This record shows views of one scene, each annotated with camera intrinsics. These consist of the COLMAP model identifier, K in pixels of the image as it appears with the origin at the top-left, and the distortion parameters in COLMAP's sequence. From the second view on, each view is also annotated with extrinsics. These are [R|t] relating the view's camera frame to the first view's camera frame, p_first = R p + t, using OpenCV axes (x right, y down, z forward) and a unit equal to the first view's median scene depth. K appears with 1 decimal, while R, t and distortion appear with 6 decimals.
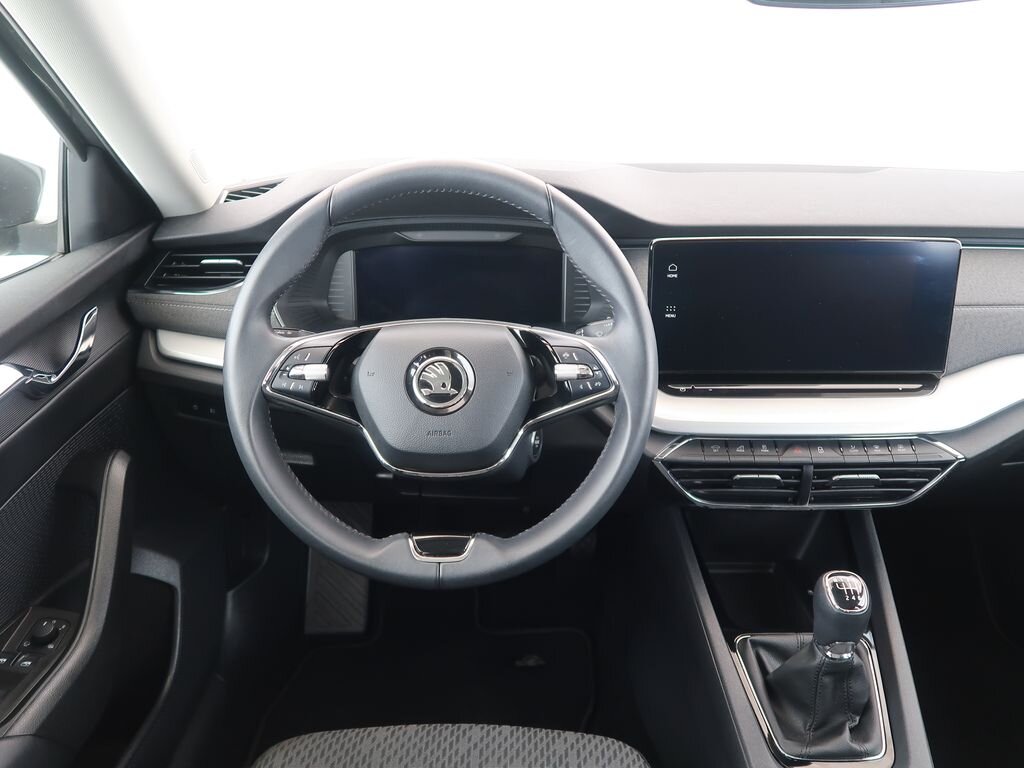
lens RADIAL K [[432.3, 0, 512.0], [0, 432.3, 384.0], [0, 0, 1]] dist [0.000898, 0.000148]
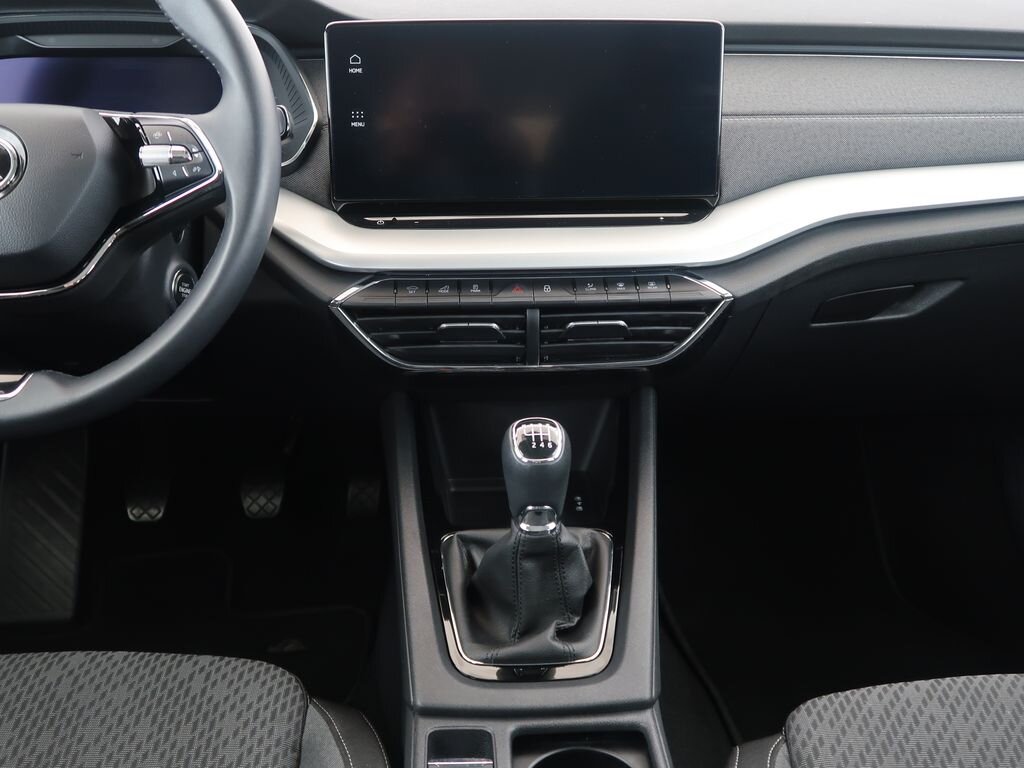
lens RADIAL K [[554.5, 0, 512.0], [0, 554.5, 425.2], [0, 0, 1]] dist [0.017399, -0.011866]
pose [[0.999567, -0.021383, 0.020223, 0.624829], [0.021865, 0.999474, -0.023942, 0.419650], [-0.019700, 0.024373, 0.999509, 0.011960]]
